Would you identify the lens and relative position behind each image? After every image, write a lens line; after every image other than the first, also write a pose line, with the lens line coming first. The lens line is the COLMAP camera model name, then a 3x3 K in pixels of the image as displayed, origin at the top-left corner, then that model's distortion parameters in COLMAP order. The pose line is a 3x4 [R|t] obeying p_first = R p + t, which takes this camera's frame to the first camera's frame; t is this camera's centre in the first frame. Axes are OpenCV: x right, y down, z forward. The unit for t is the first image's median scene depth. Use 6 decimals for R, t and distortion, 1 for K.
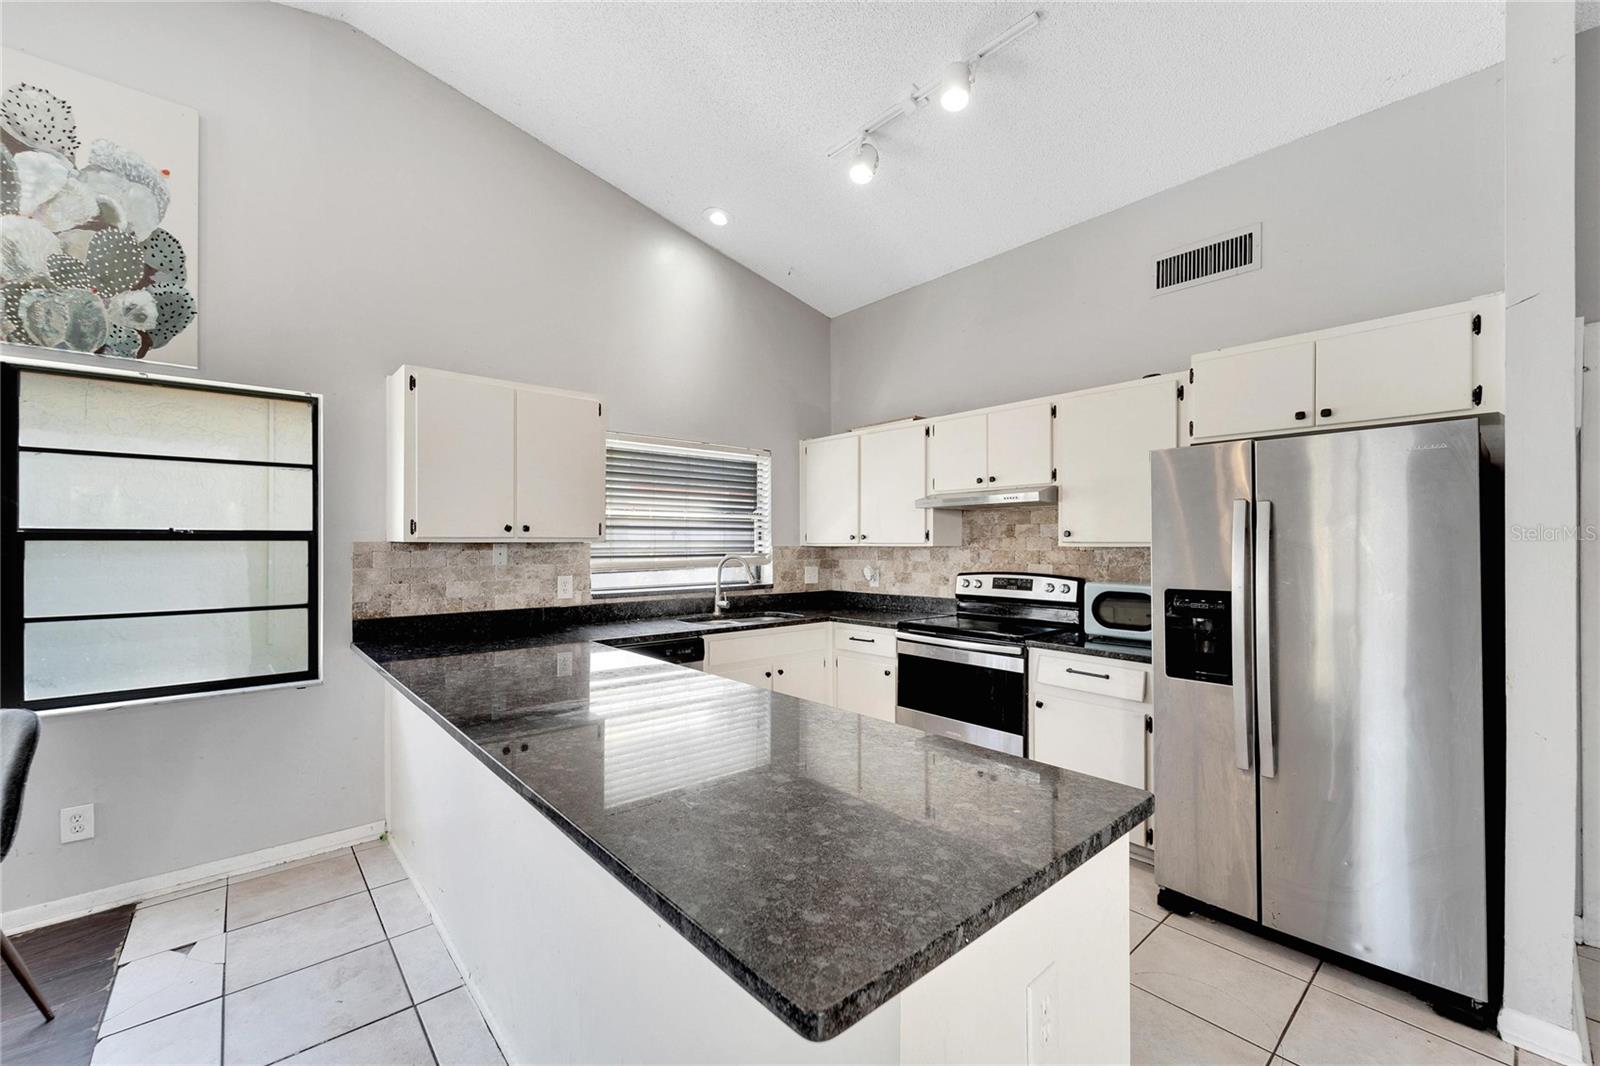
lens RADIAL K [[637.5, 0, 783.4], [0, 637.5, 543.1], [0, 0, 1]] dist [0.000429, -0.000219]
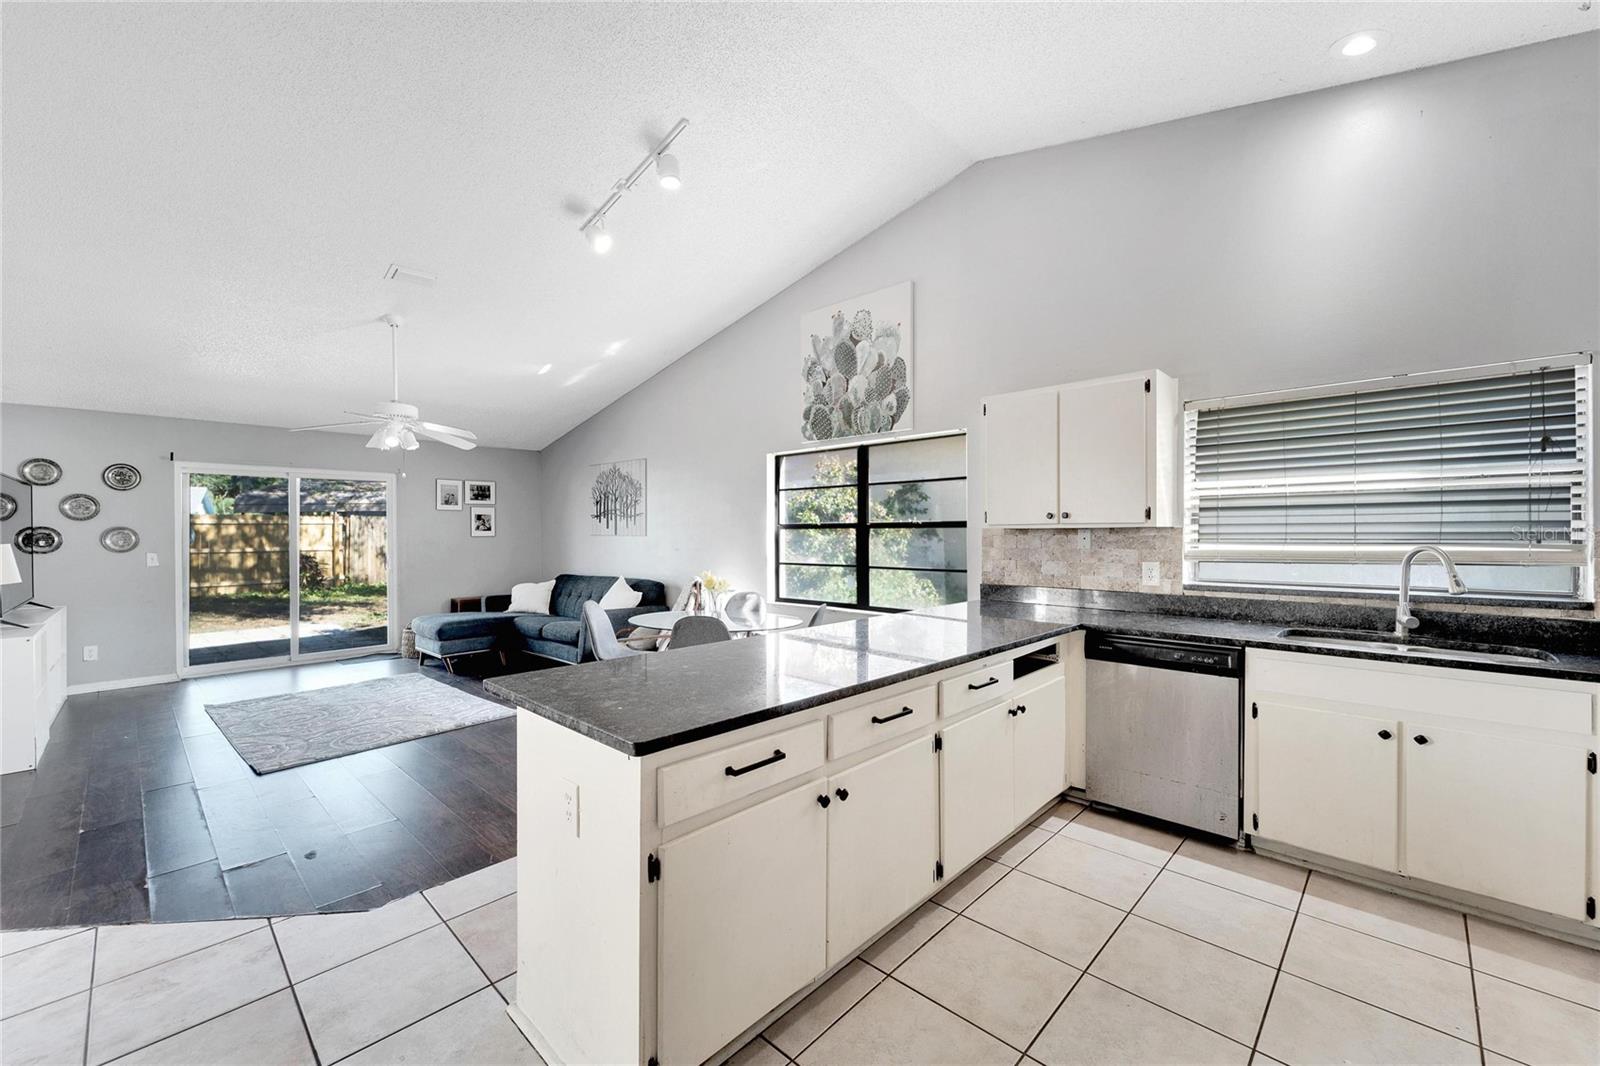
lens RADIAL K [[640.2, 0, 800.0], [0, 640.2, 533.0], [0, 0, 1]] dist [-0.000681, -0.000156]
pose [[0.104900, 0.004181, -0.994474, 0.522616], [0.006597, 0.999966, 0.004900, -0.000900], [0.994461, -0.007075, 0.104869, 0.341602]]
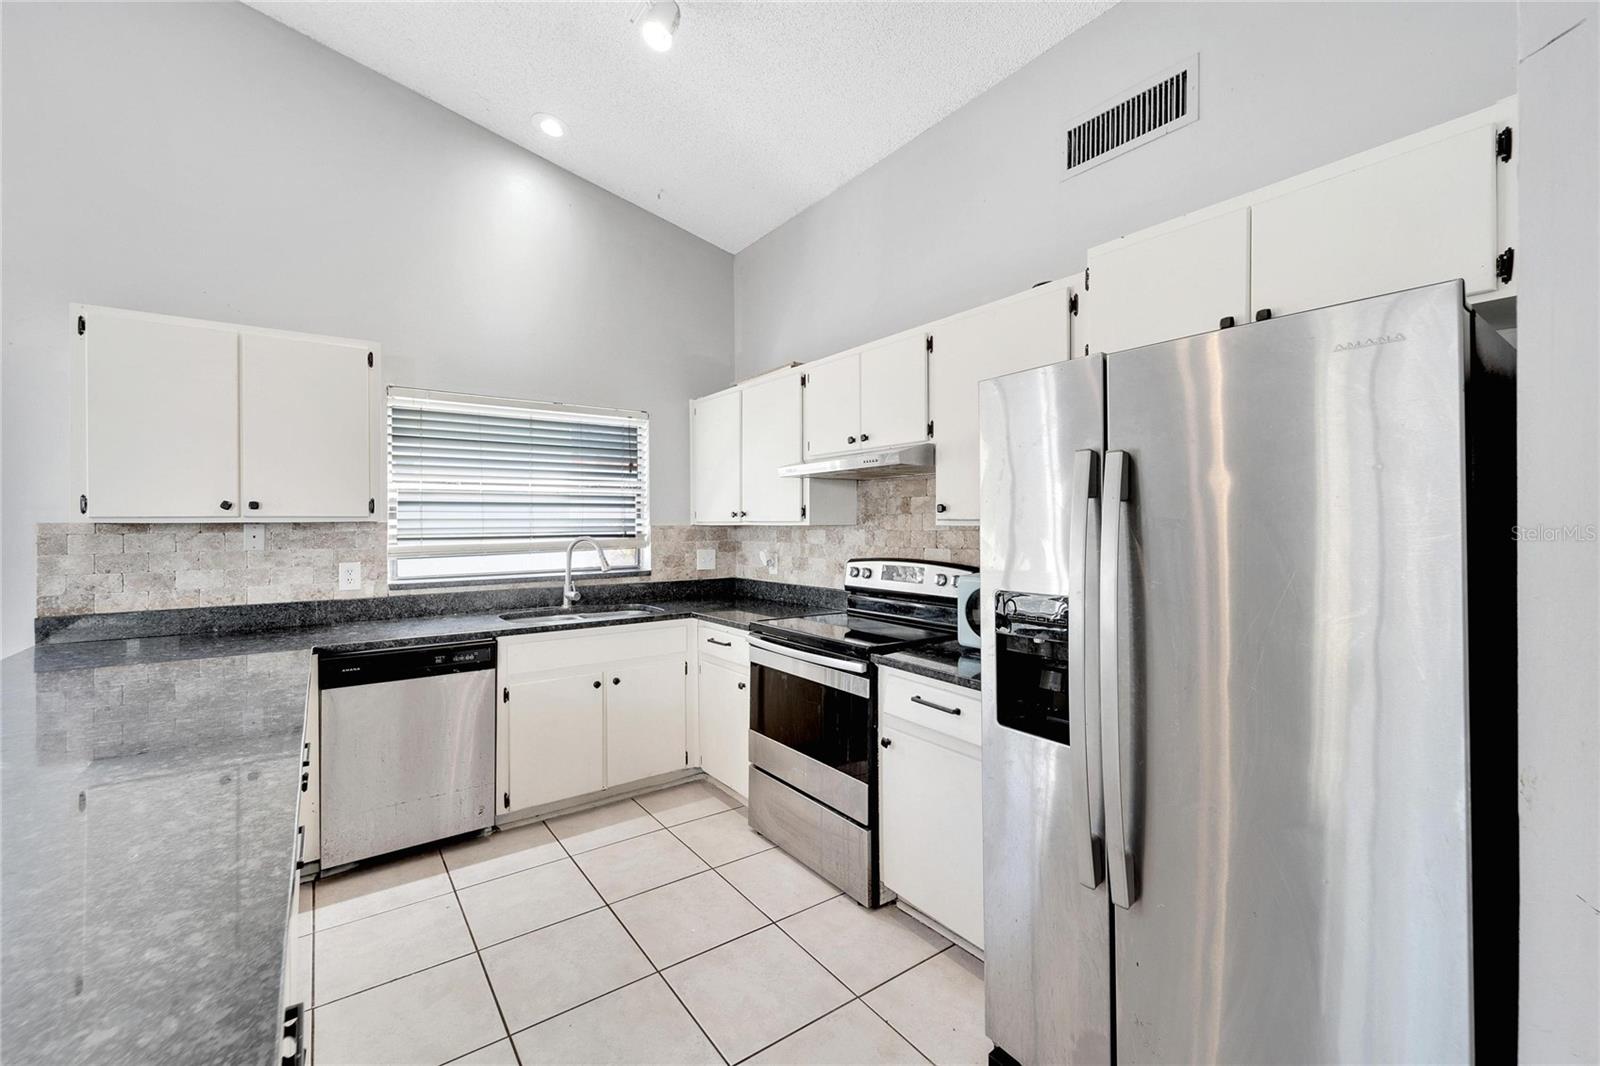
lens RADIAL K [[648.1, 0, 774.9], [0, 648.1, 523.7], [0, 0, 1]] dist [-0.001508, -0.000363]
pose [[0.995723, -0.003368, -0.092325, 0.265588], [0.003776, 0.999984, 0.004241, -0.000677], [0.092309, -0.004572, 0.995720, 0.194327]]
